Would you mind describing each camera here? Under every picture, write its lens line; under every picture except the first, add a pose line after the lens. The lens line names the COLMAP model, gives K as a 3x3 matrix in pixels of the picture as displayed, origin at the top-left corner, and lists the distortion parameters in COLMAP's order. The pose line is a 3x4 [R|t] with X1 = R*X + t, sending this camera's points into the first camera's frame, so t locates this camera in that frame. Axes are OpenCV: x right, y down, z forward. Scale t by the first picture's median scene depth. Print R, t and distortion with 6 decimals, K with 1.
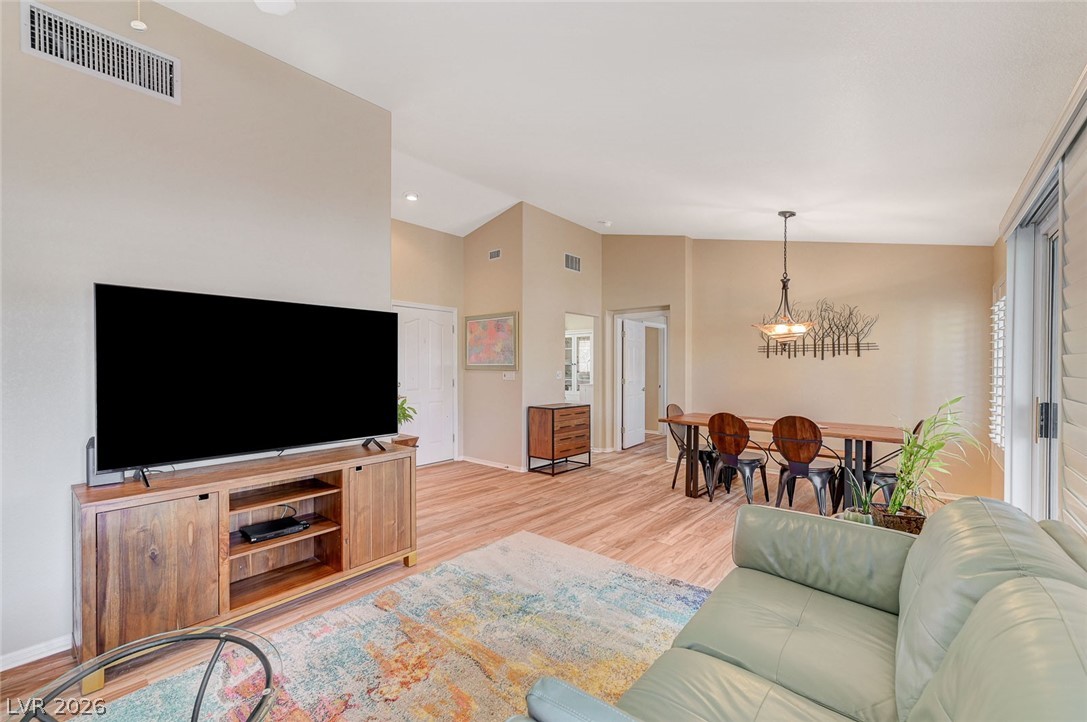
lens RADIAL K [[449.4, 0, 545.8], [0, 449.4, 369.0], [0, 0, 1]] dist [-0.000129, 0.001243]
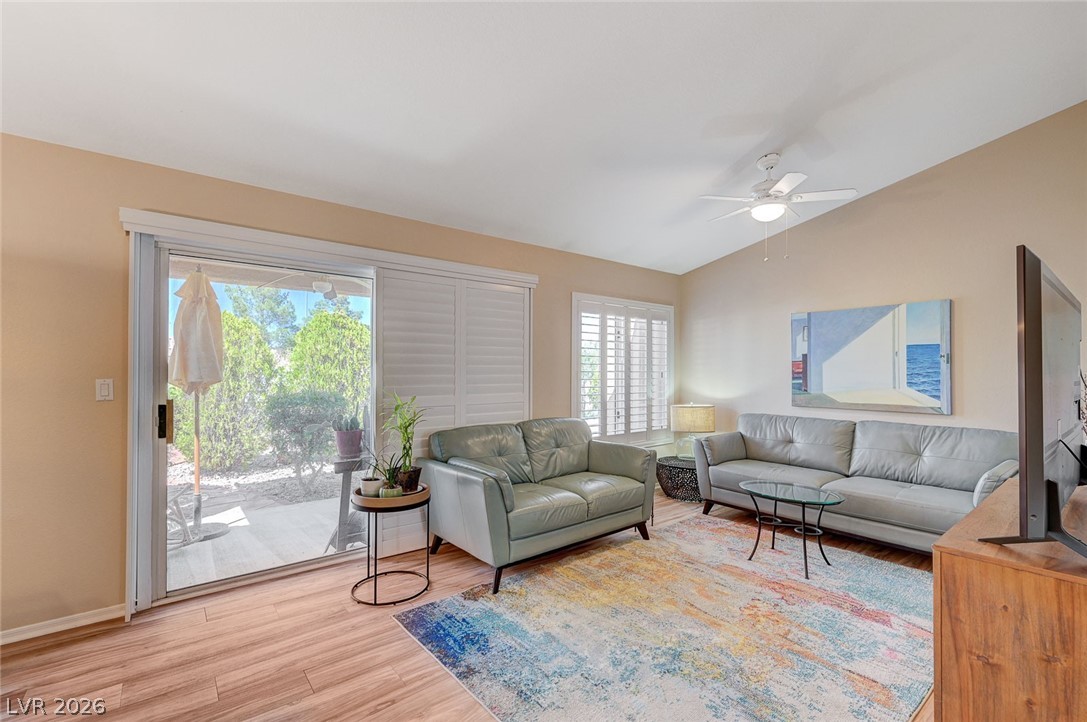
lens RADIAL K [[478.0, 0, 550.7], [0, 478.0, 368.3], [0, 0, 1]] dist [0.003134, 0.001060]
pose [[-0.983796, -0.002645, 0.179271, 0.012097], [-0.002553, 0.999996, 0.000739, -0.005698], [-0.179272, 0.000269, -0.983800, 0.952237]]
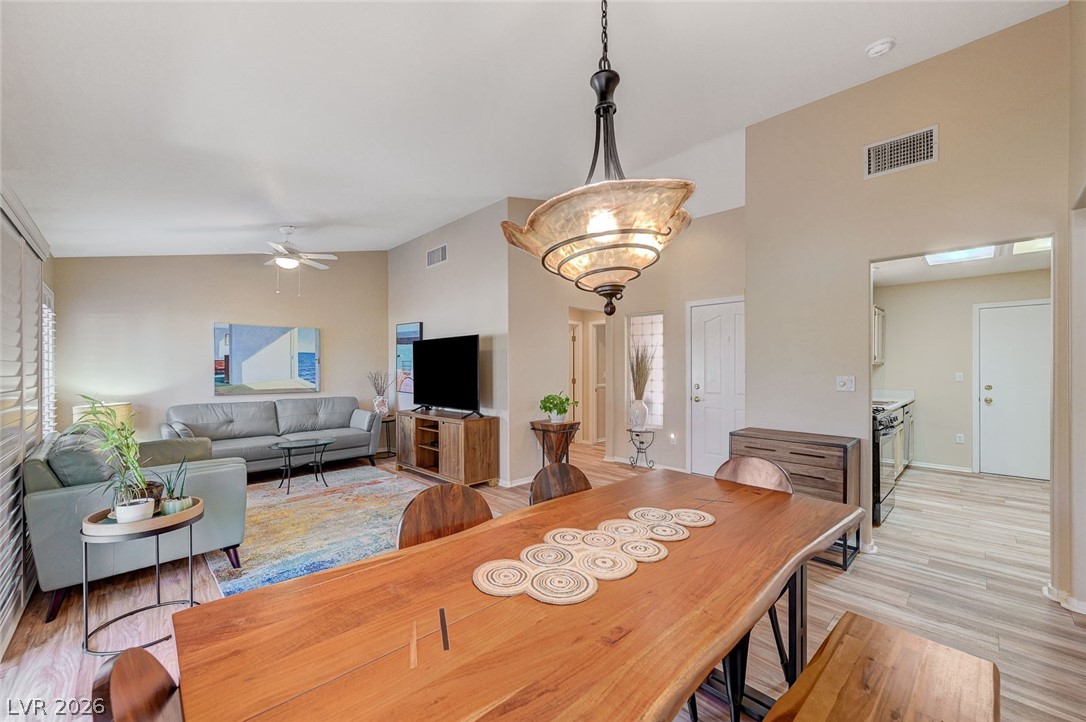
lens RADIAL K [[427.6, 0, 544.5], [0, 427.6, 368.9], [0, 0, 1]] dist [0.000886, 0.000936]
pose [[-0.089396, 0.001017, -0.995996, 0.714599], [-0.005005, 0.999986, 0.001470, -0.004159], [0.995984, 0.005116, -0.089390, 0.855950]]
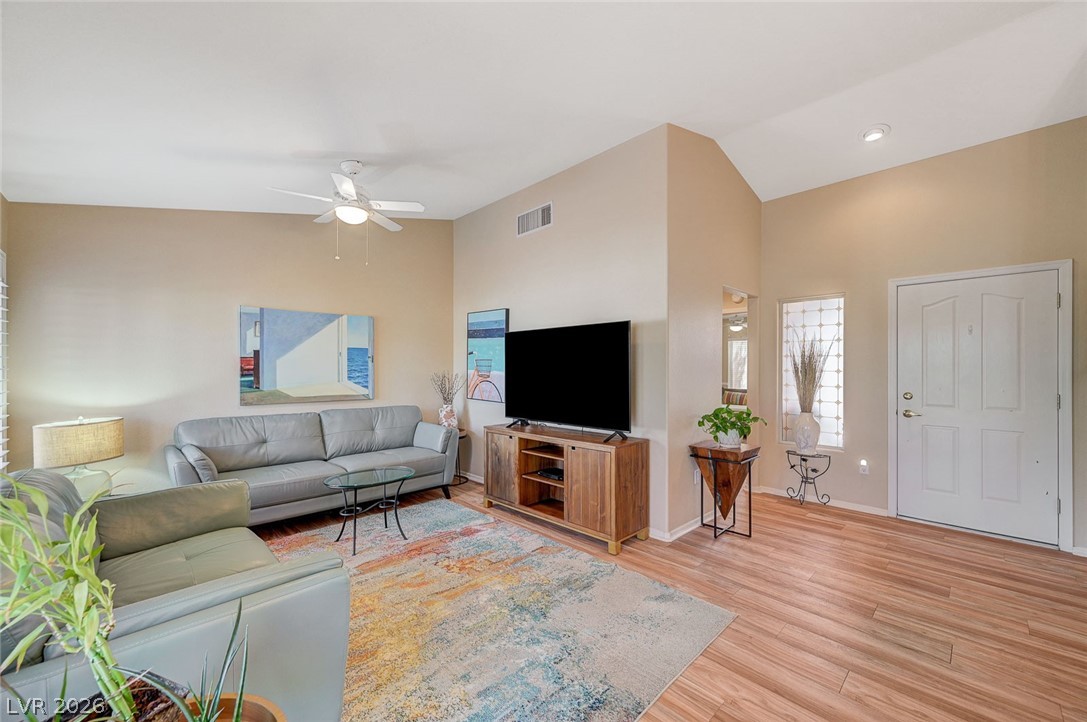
lens RADIAL K [[428.0, 0, 546.7], [0, 428.0, 367.5], [0, 0, 1]] dist [0.000886, 0.000936]
pose [[-0.088436, -0.003042, -0.996077, 0.446824], [-0.008816, 0.999959, -0.002271, -0.004170], [0.996043, 0.008580, -0.088460, 0.559828]]
